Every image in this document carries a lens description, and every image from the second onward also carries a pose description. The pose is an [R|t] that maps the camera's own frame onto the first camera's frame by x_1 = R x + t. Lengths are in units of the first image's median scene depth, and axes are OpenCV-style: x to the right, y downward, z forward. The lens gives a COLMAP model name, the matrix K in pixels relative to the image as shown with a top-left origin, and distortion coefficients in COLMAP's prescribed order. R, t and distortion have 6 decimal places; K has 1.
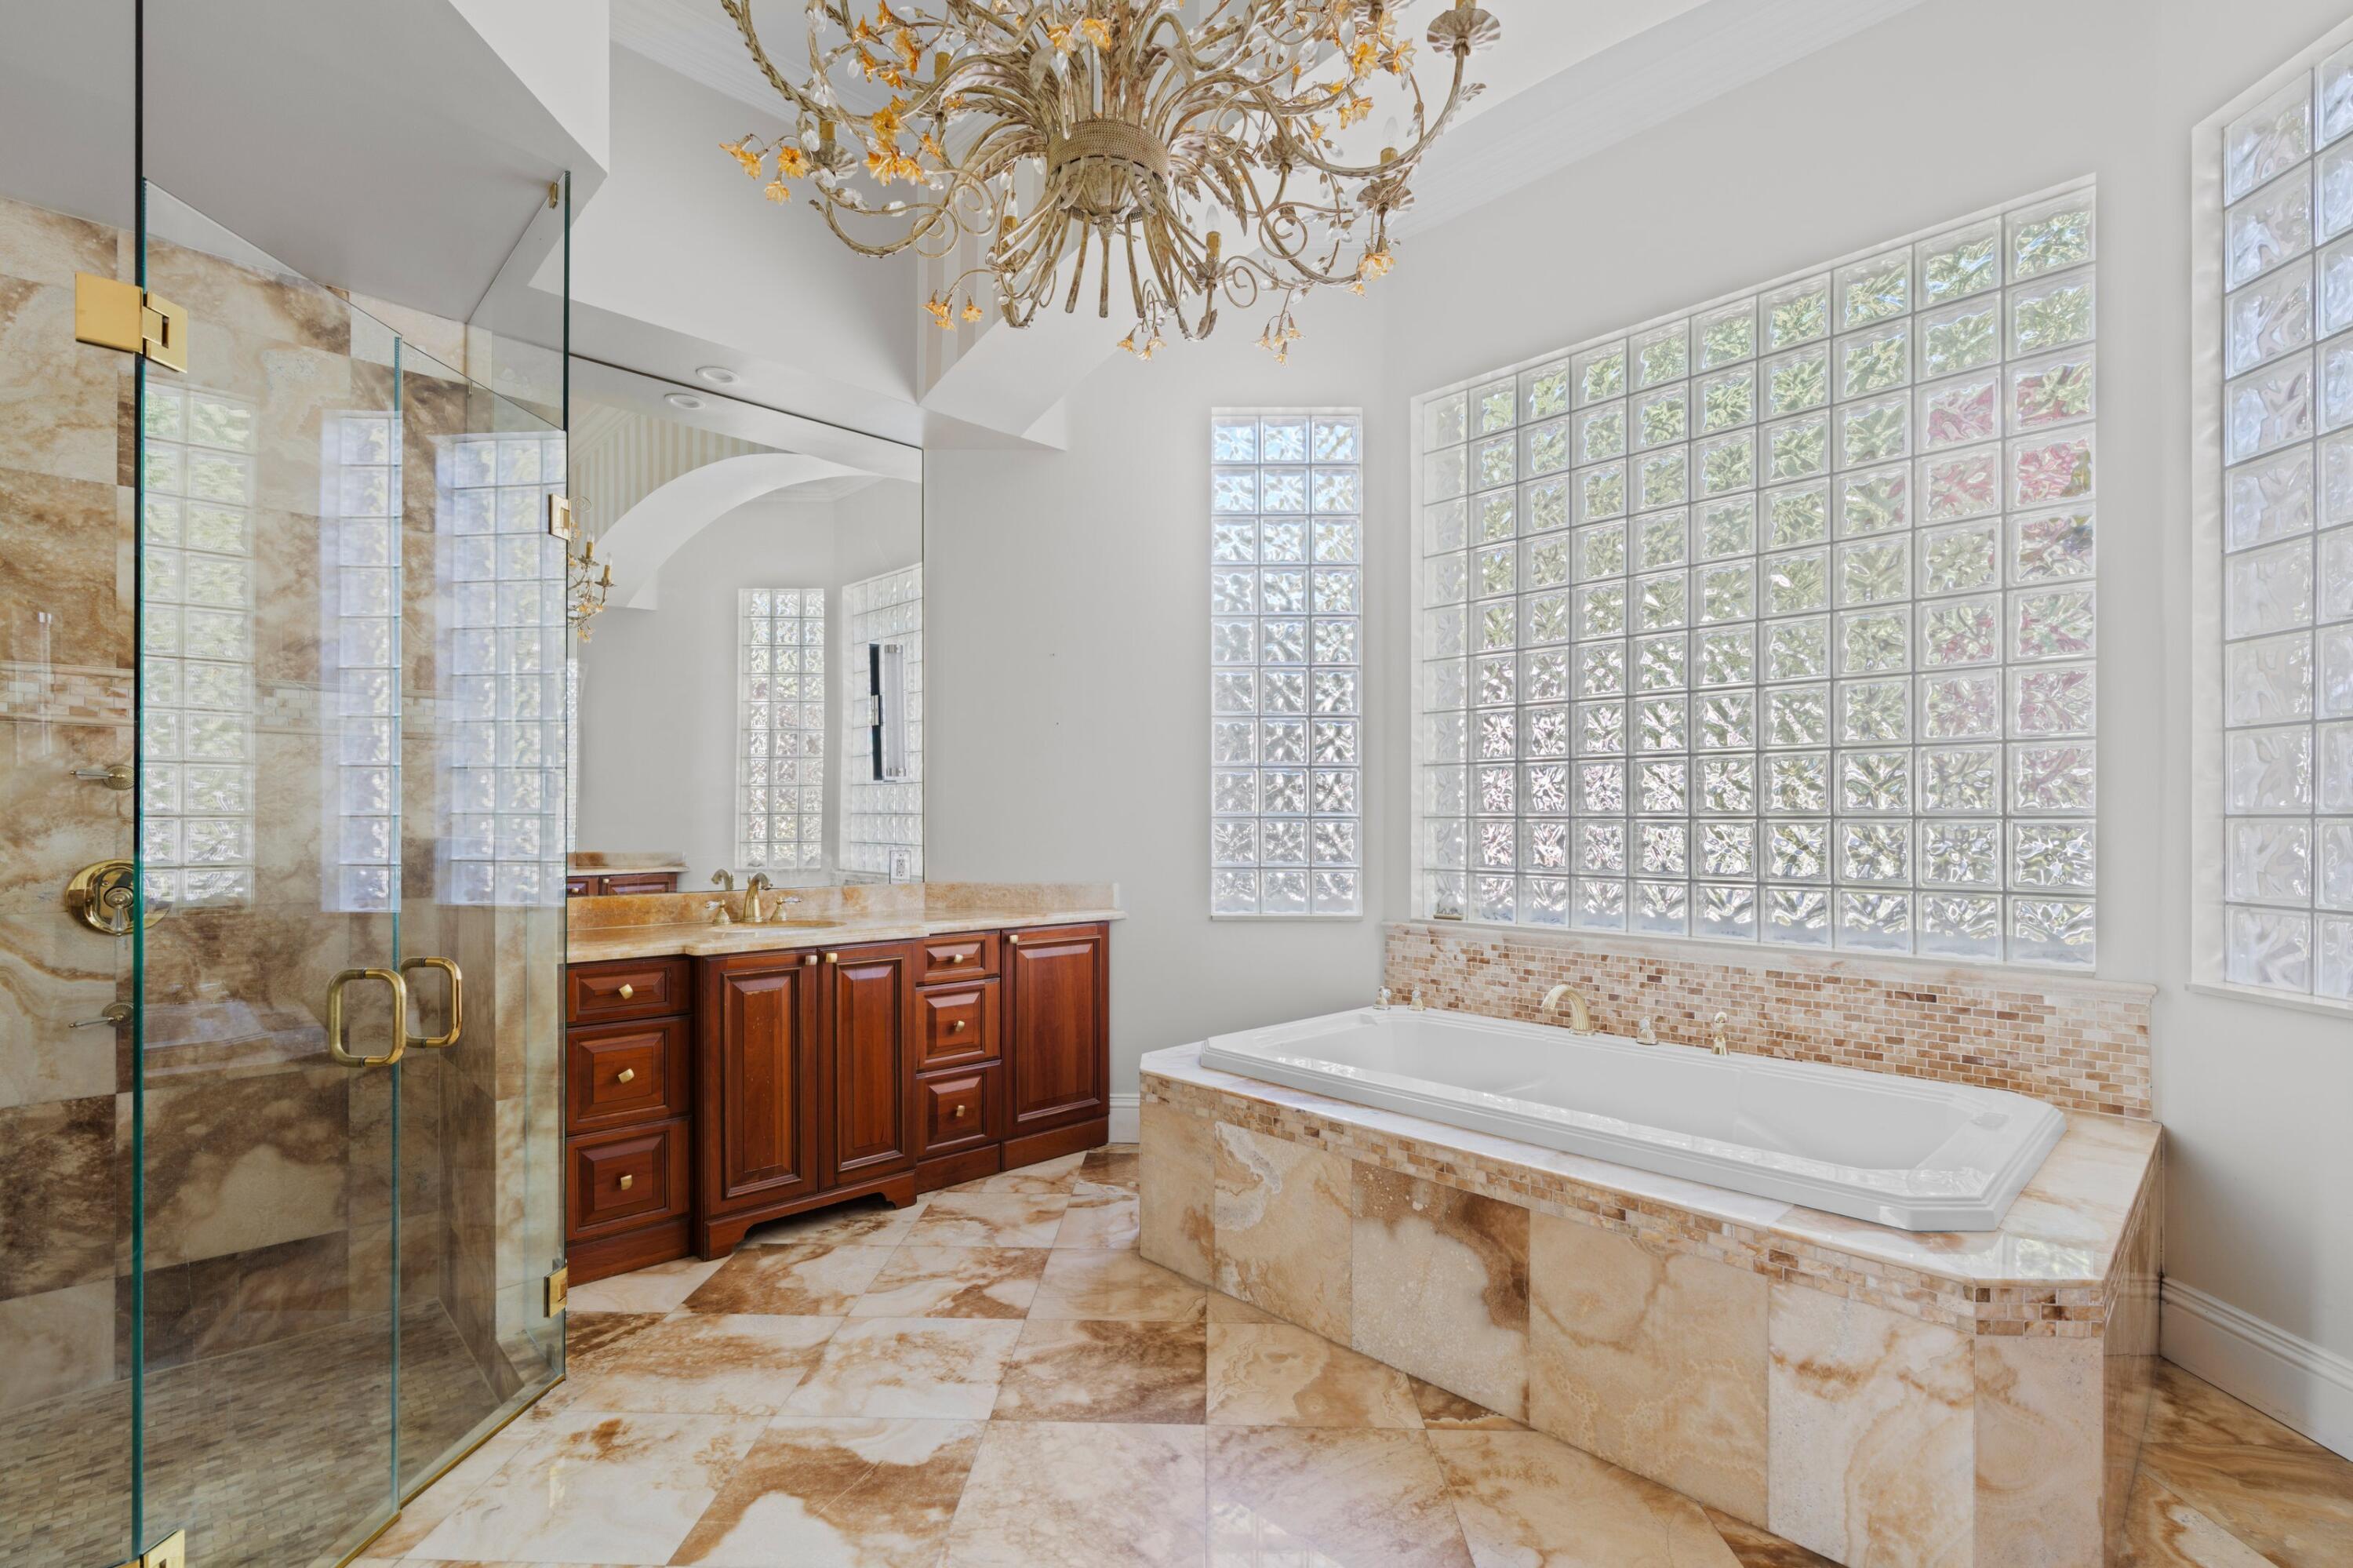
lens RADIAL K [[1082.3, 0, 1168.0], [0, 1082.3, 816.3], [0, 0, 1]] dist [0.008066, 0.000858]
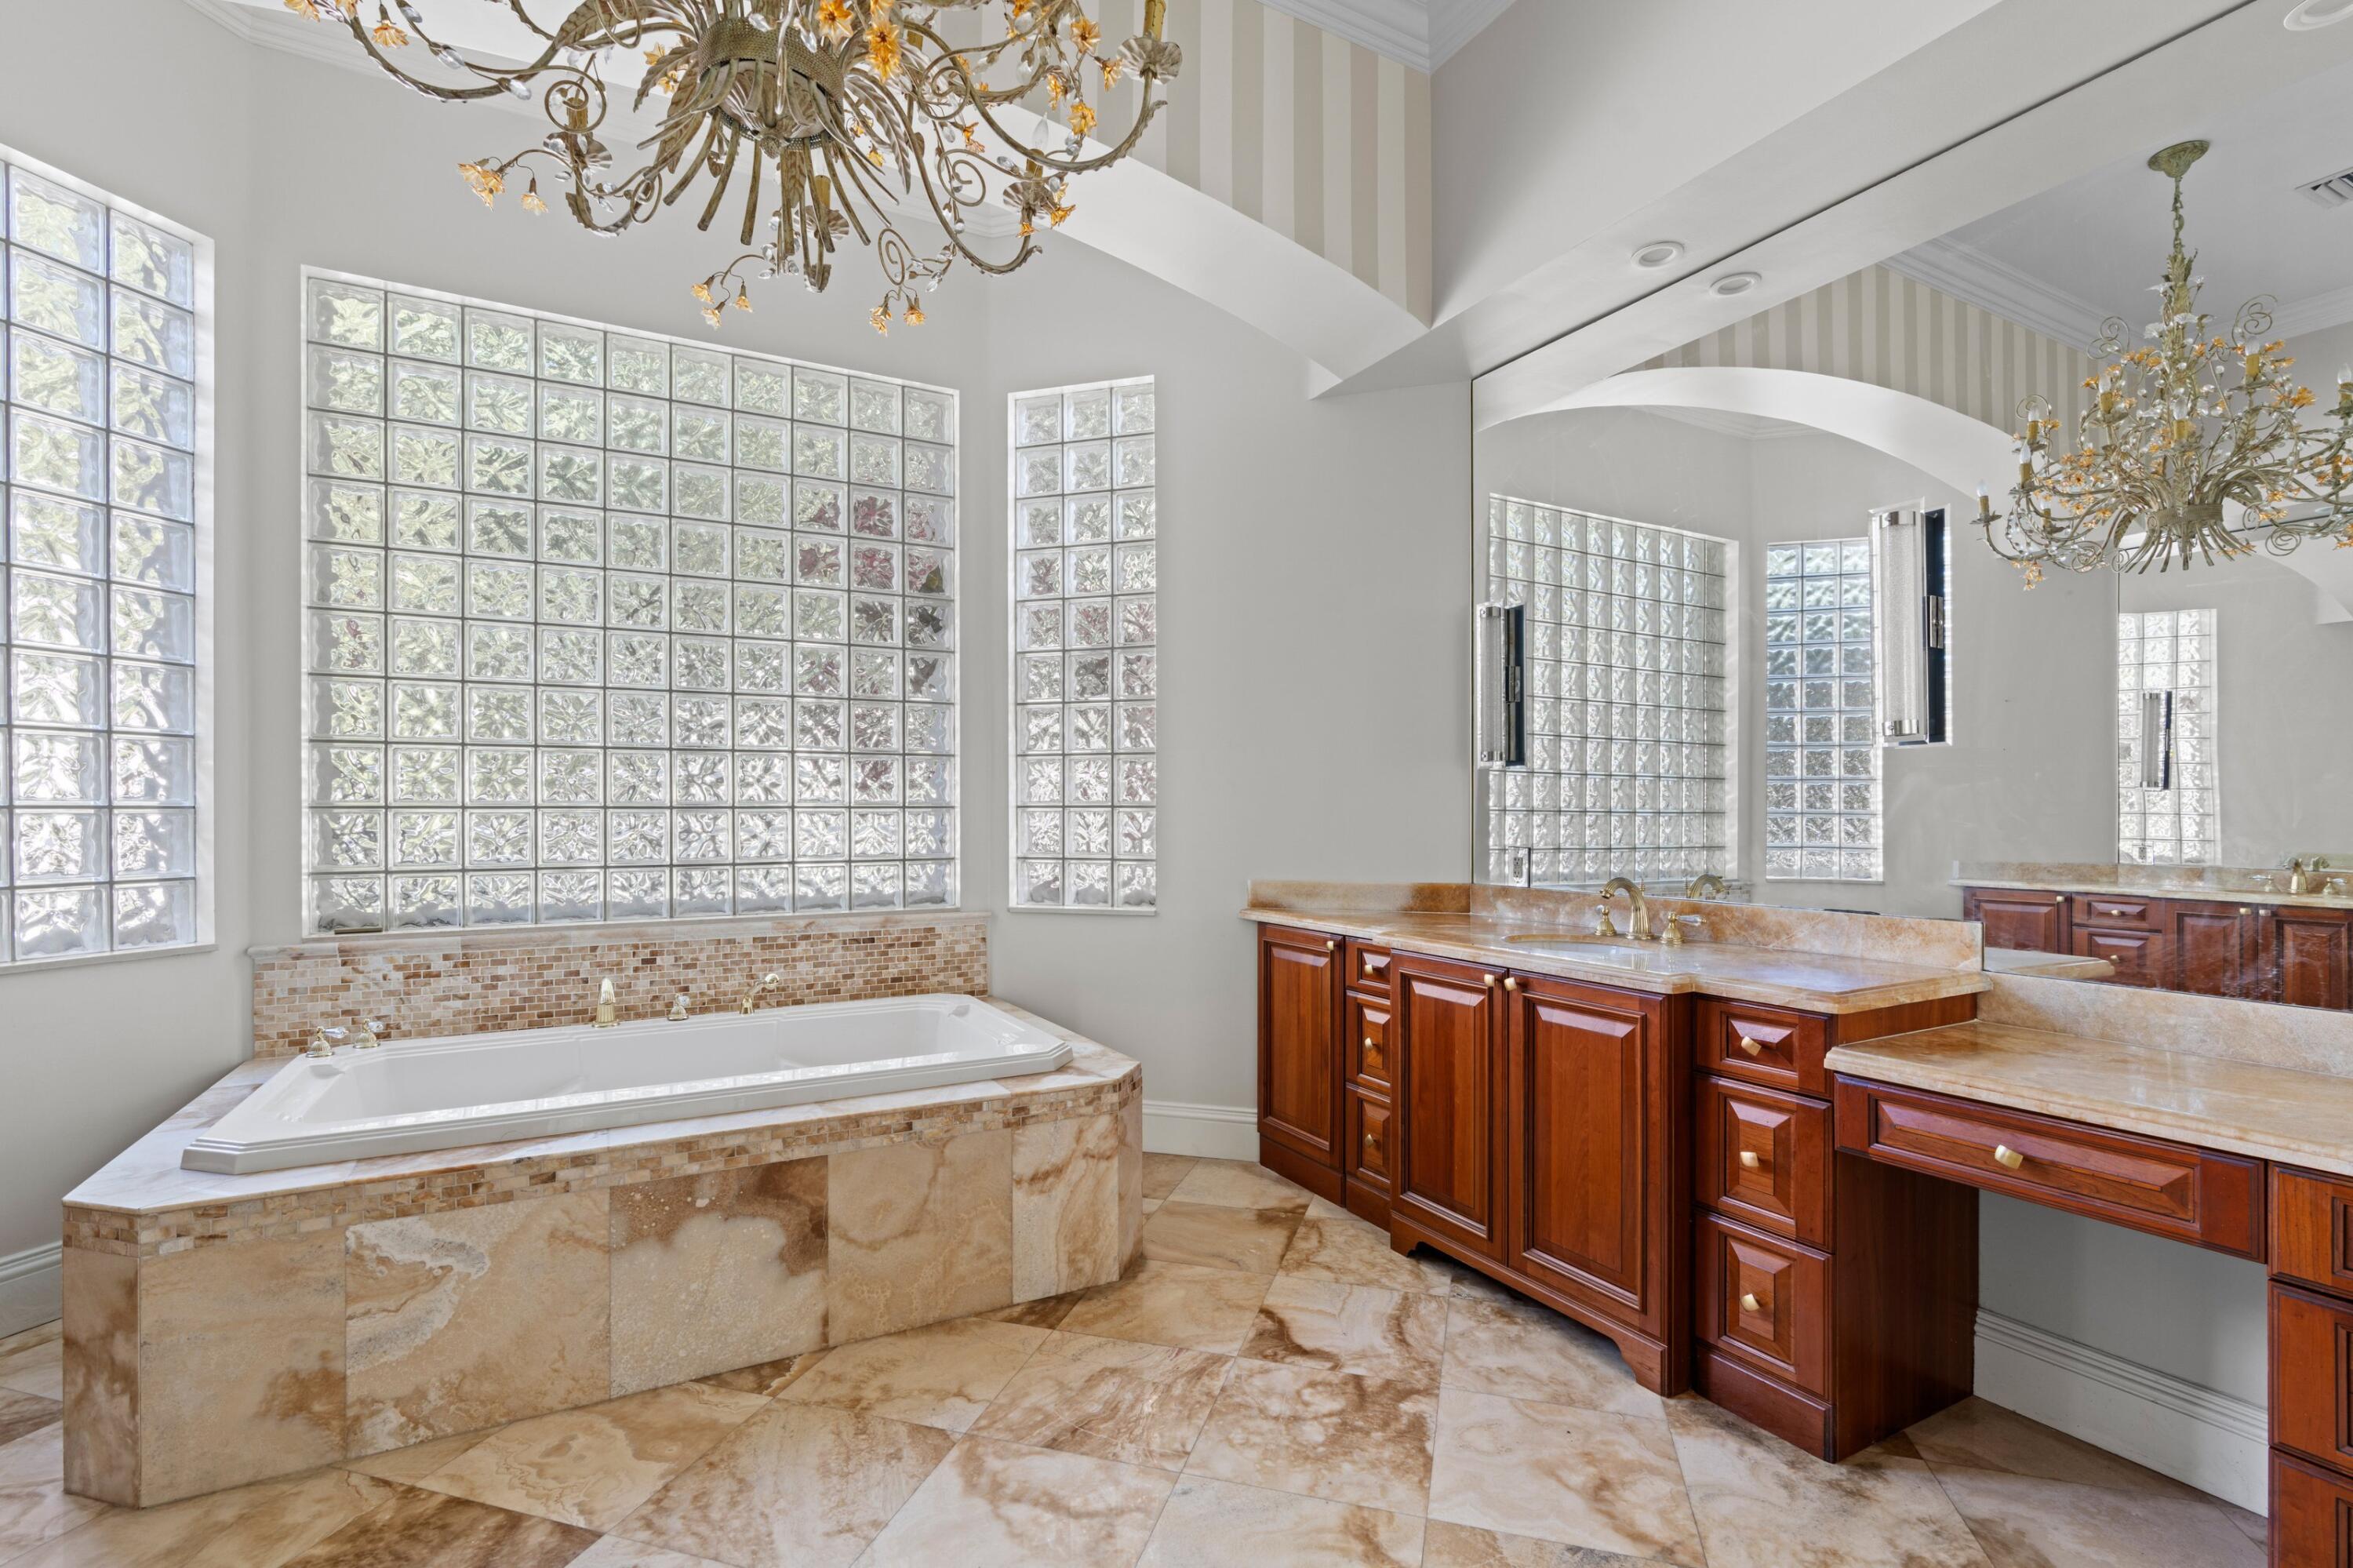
lens RADIAL K [[1082.3, 0, 1168.0], [0, 1082.3, 816.3], [0, 0, 1]] dist [0.008066, 0.000858]
pose [[0.263759, -0.005411, 0.964574, -0.493903], [-0.000970, 0.999982, 0.005875, 0.003519], [-0.964588, -0.002486, 0.263749, 0.275449]]
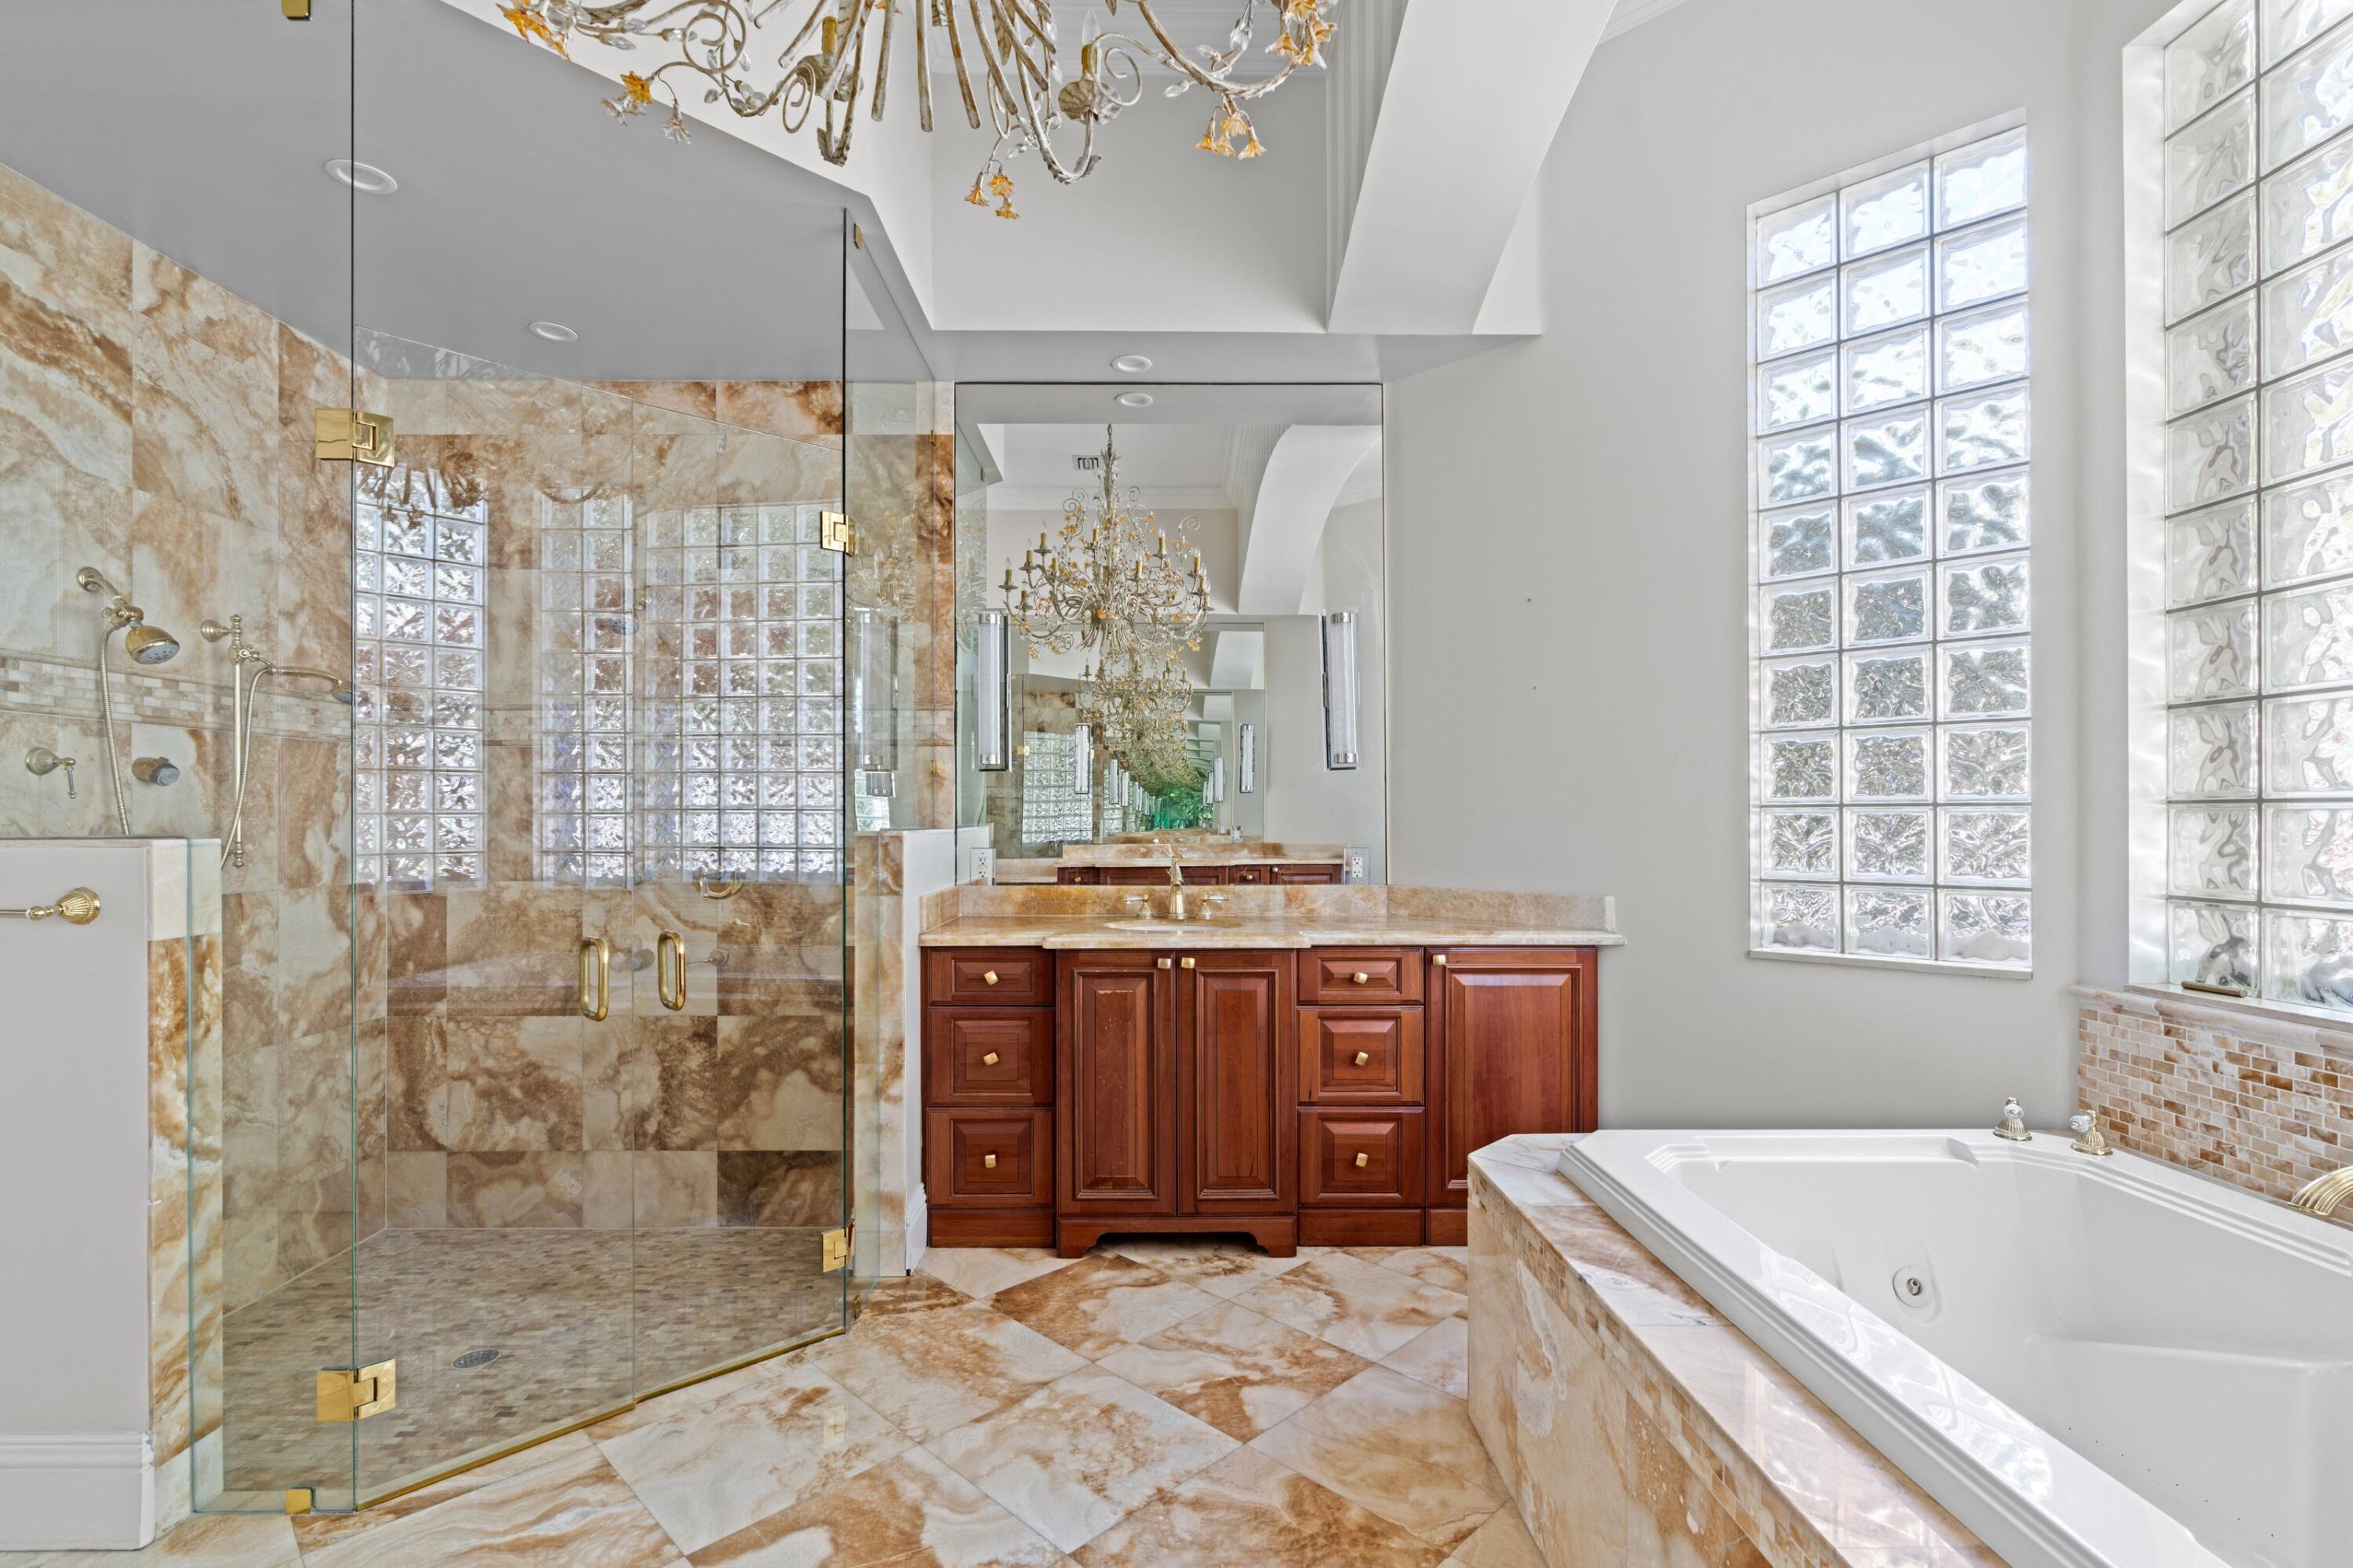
lens RADIAL K [[1089.6, 0, 1166.8], [0, 1089.6, 811.7], [0, 0, 1]] dist [-0.001461, 0.000955]
pose [[0.730358, -0.006115, -0.683037, 0.337099], [0.006272, 0.999978, -0.002245, 0.005276], [0.683036, -0.002645, 0.730380, 0.349506]]
